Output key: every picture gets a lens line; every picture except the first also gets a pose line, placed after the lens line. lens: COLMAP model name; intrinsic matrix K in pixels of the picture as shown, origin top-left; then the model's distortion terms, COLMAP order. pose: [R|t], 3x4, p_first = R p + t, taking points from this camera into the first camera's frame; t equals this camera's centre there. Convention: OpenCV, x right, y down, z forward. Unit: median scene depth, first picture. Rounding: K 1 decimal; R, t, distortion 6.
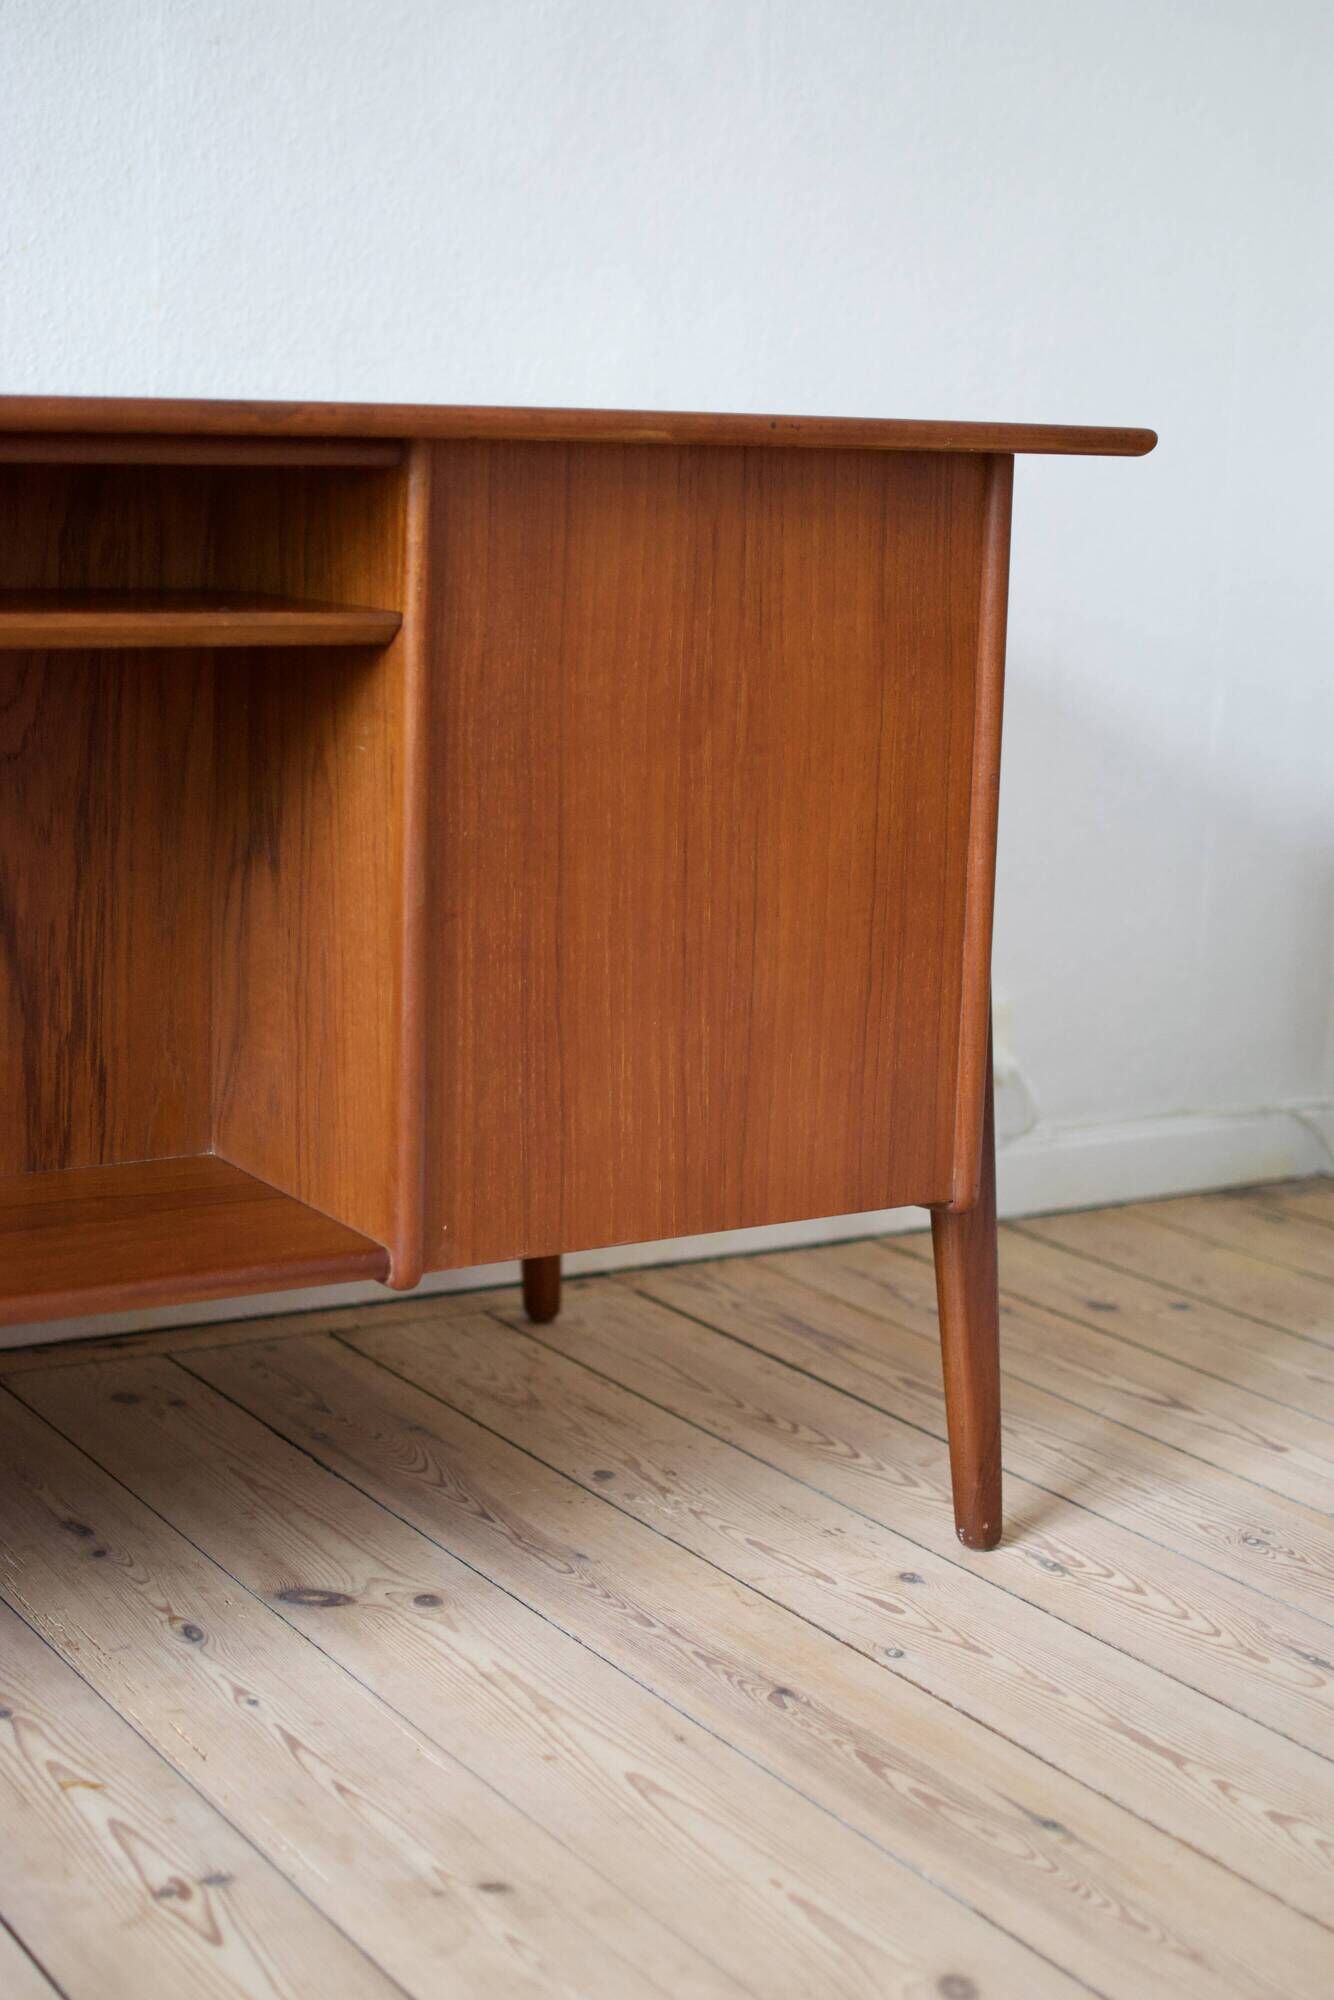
lens RADIAL K [[3063.8, 0, 707.6], [0, 3063.8, 1021.9], [0, 0, 1]] dist [-0.156159, 0.000000]
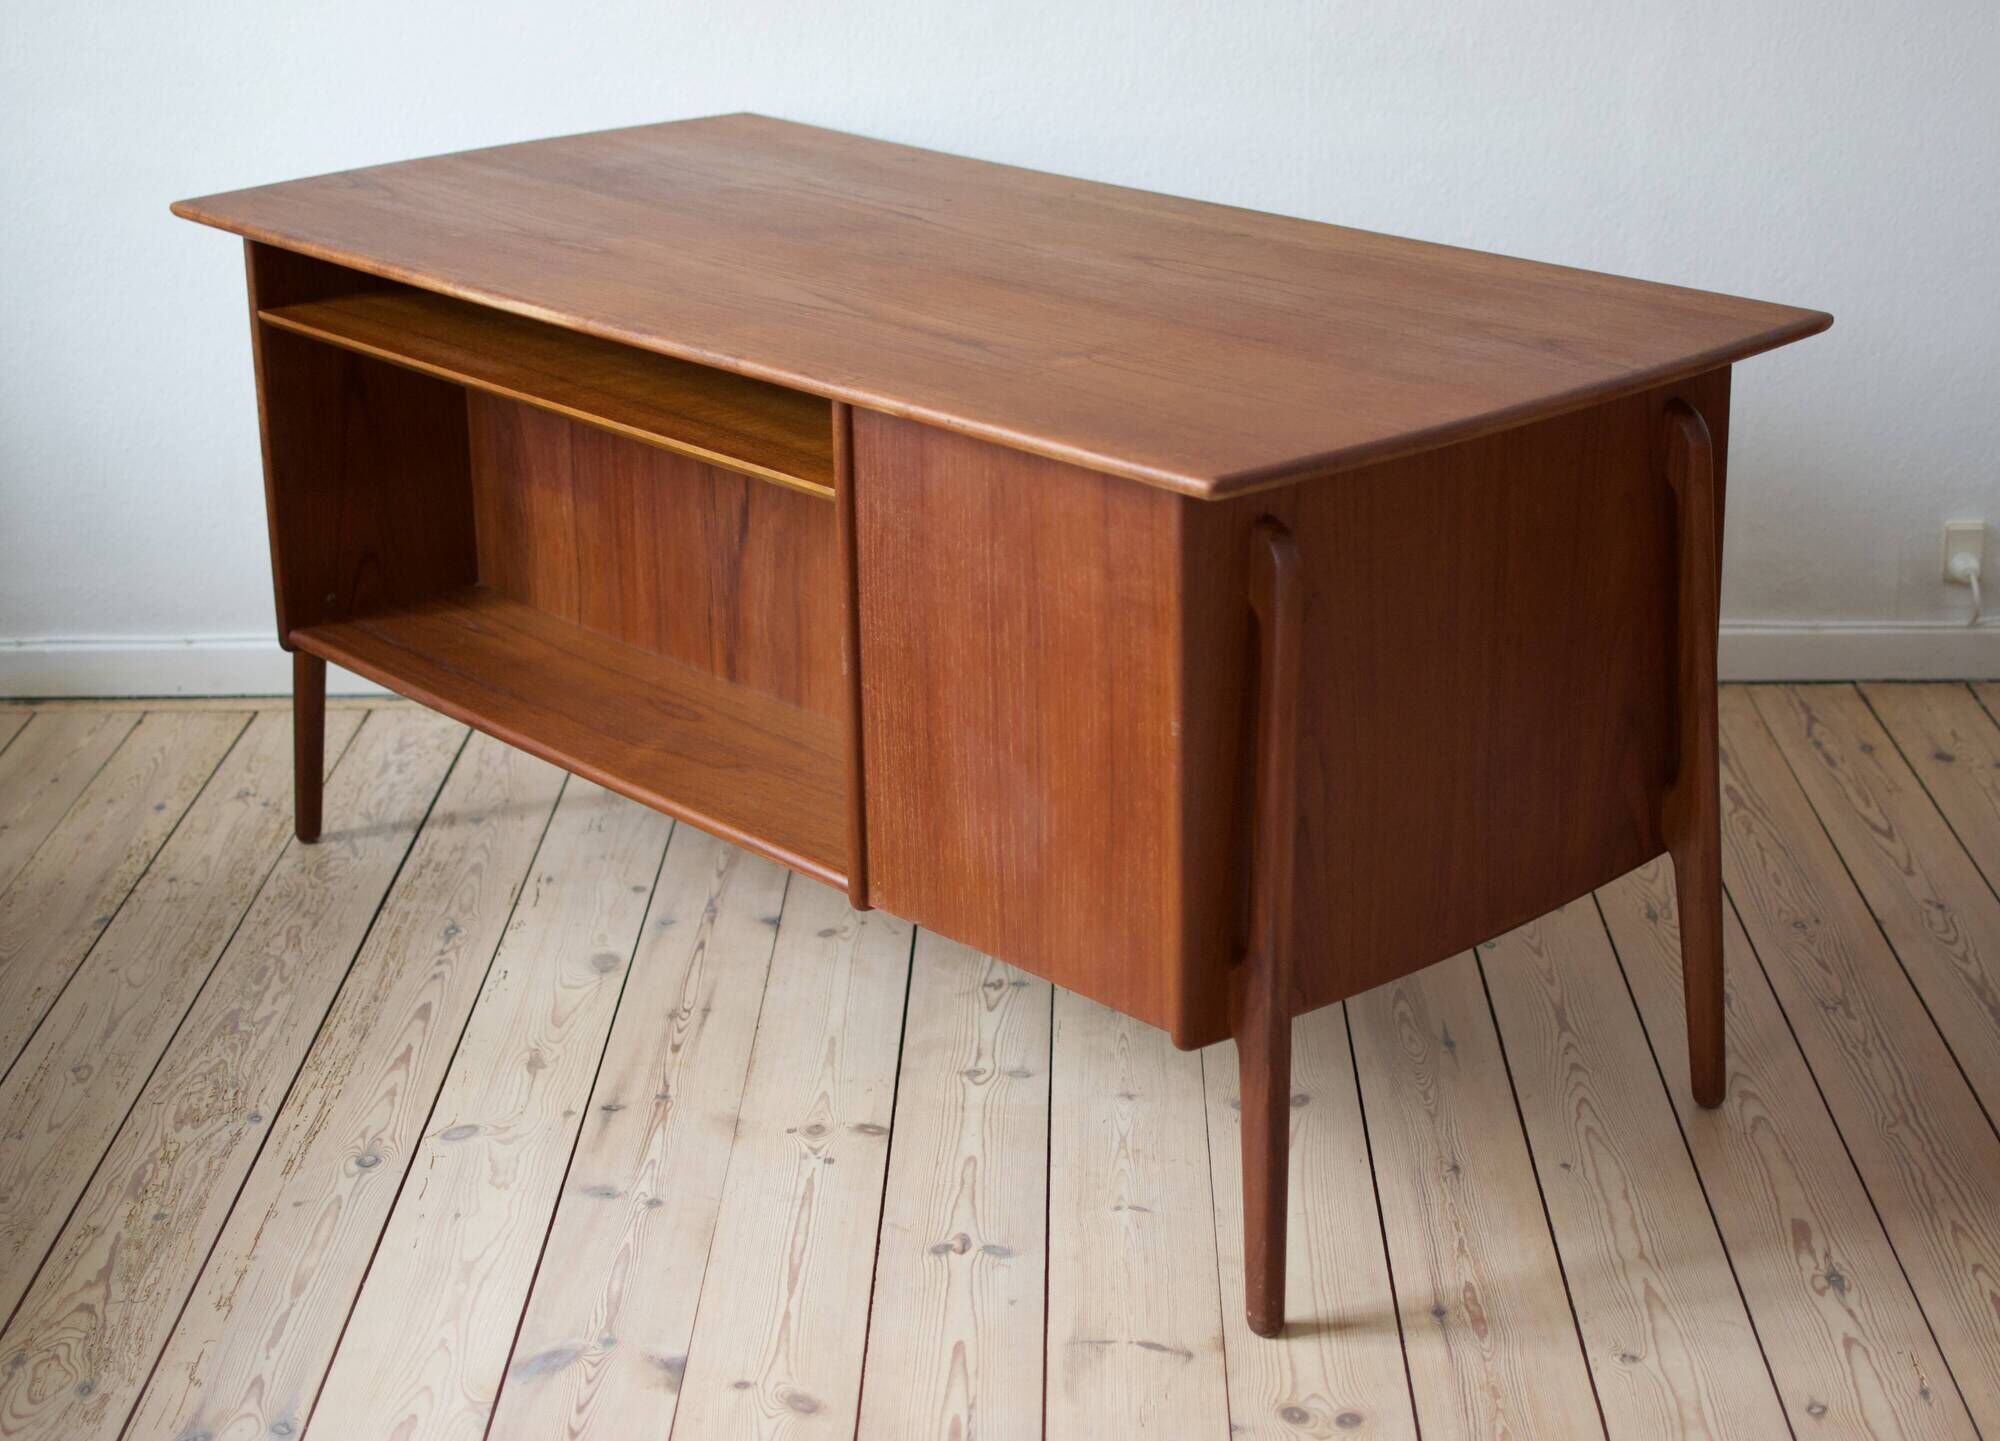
lens RADIAL K [[3293.9, 0, 1053.7], [0, 3293.9, 722.3], [0, 0, 1]] dist [-0.160071, 0.000000]
pose [[0.842282, 0.140149, -0.520500, 0.793623], [-0.062025, 0.984394, 0.164686, -0.200958], [0.535457, -0.106428, 0.837830, -0.649328]]
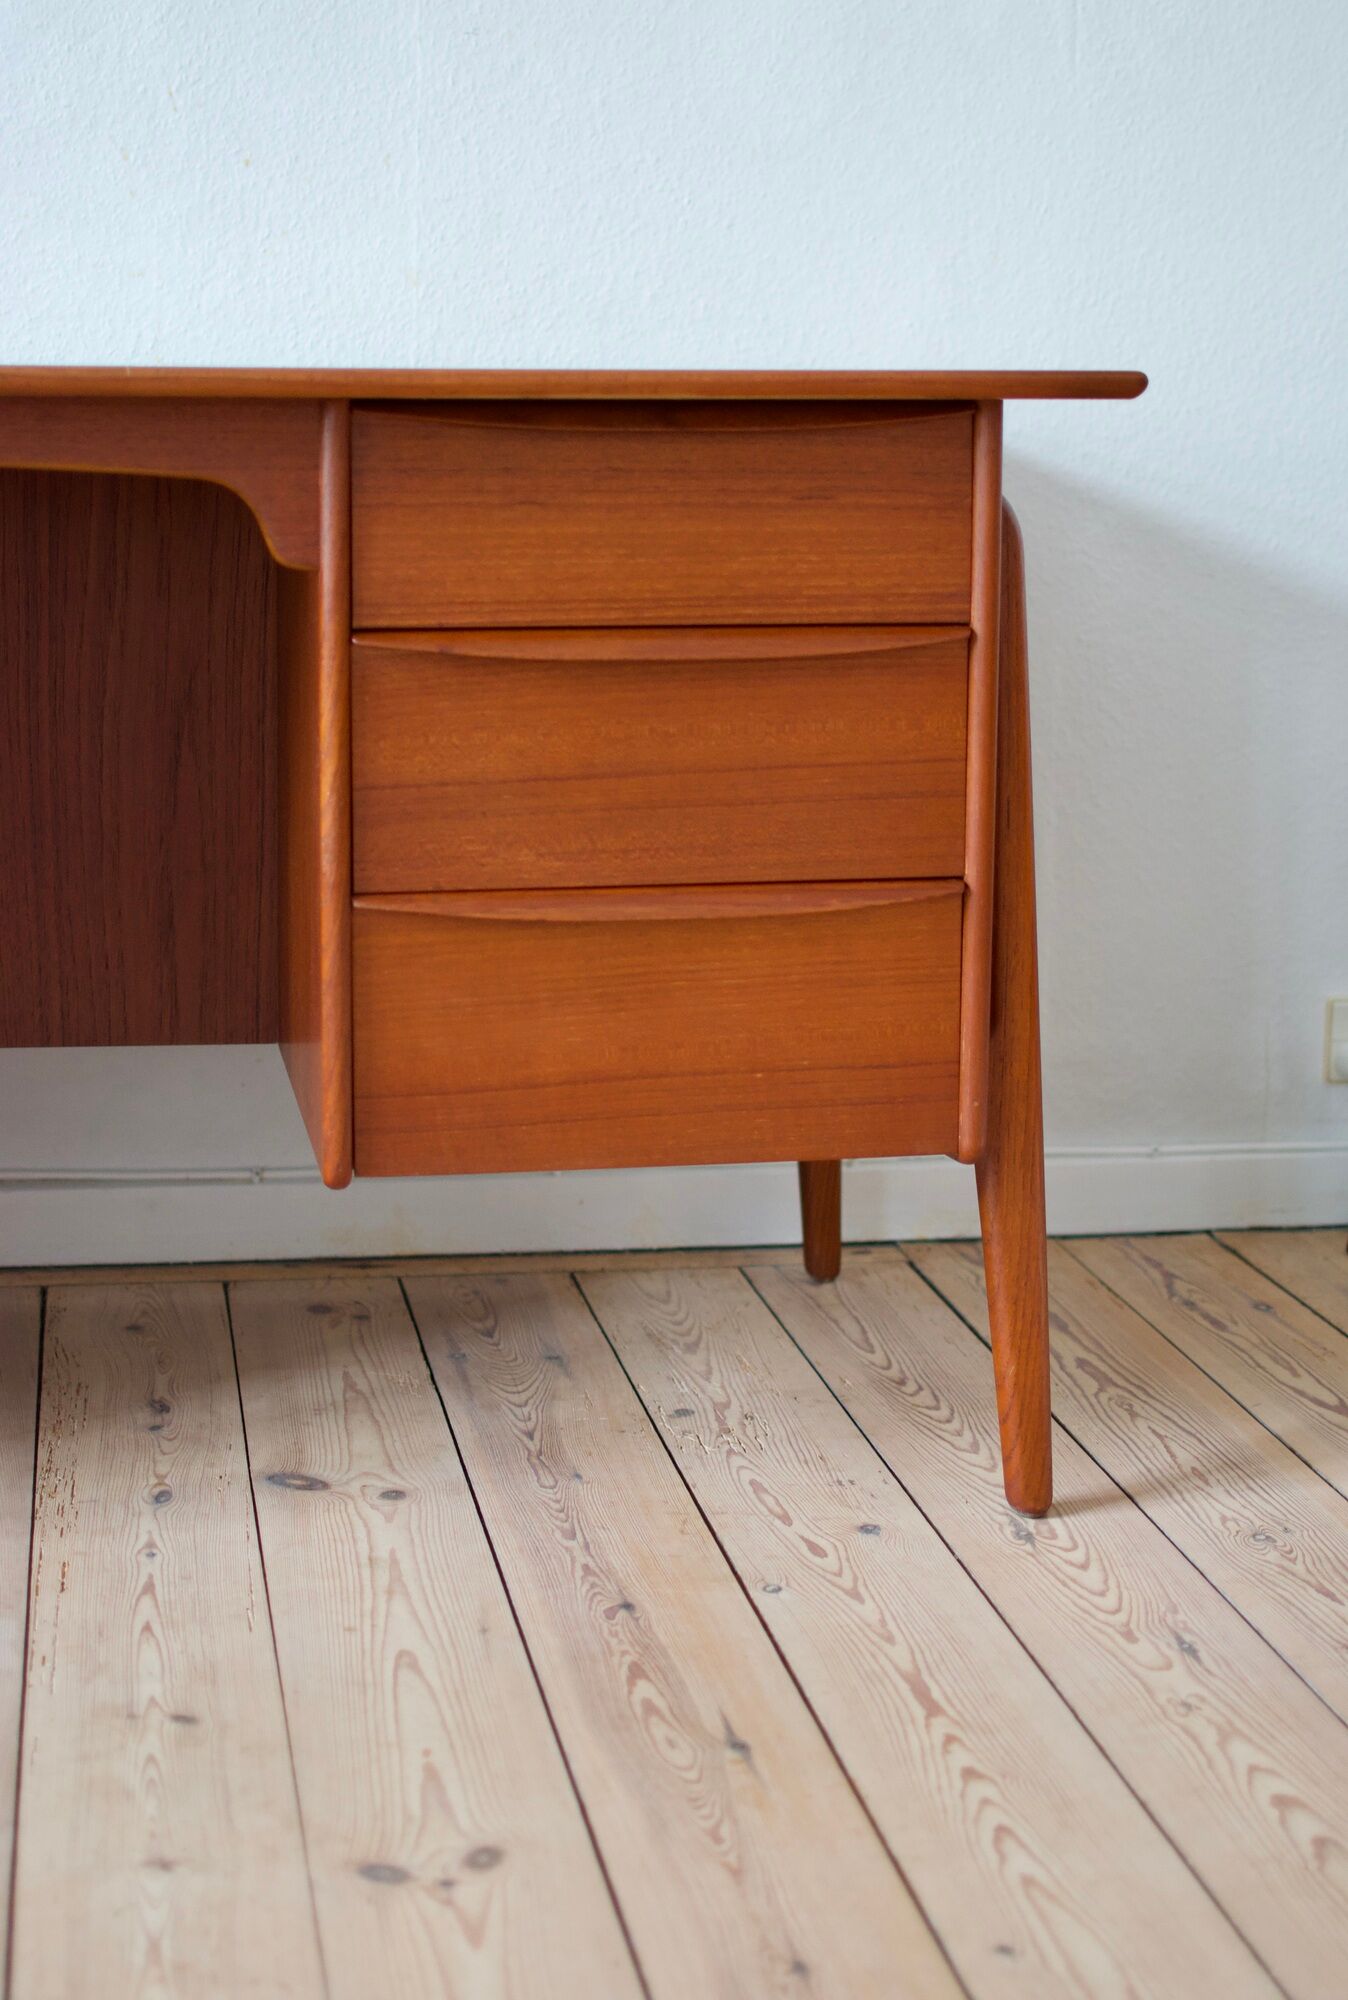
lens RADIAL K [[3273.4, 0, 701.4], [0, 3273.4, 946.8], [0, 0, 1]] dist [-0.173861, 0.000000]
pose [[0.928316, 0.039707, -0.369667, 0.429655], [-0.053348, 0.998218, -0.026747, 0.026102], [0.367946, 0.044550, 0.928779, -0.014523]]
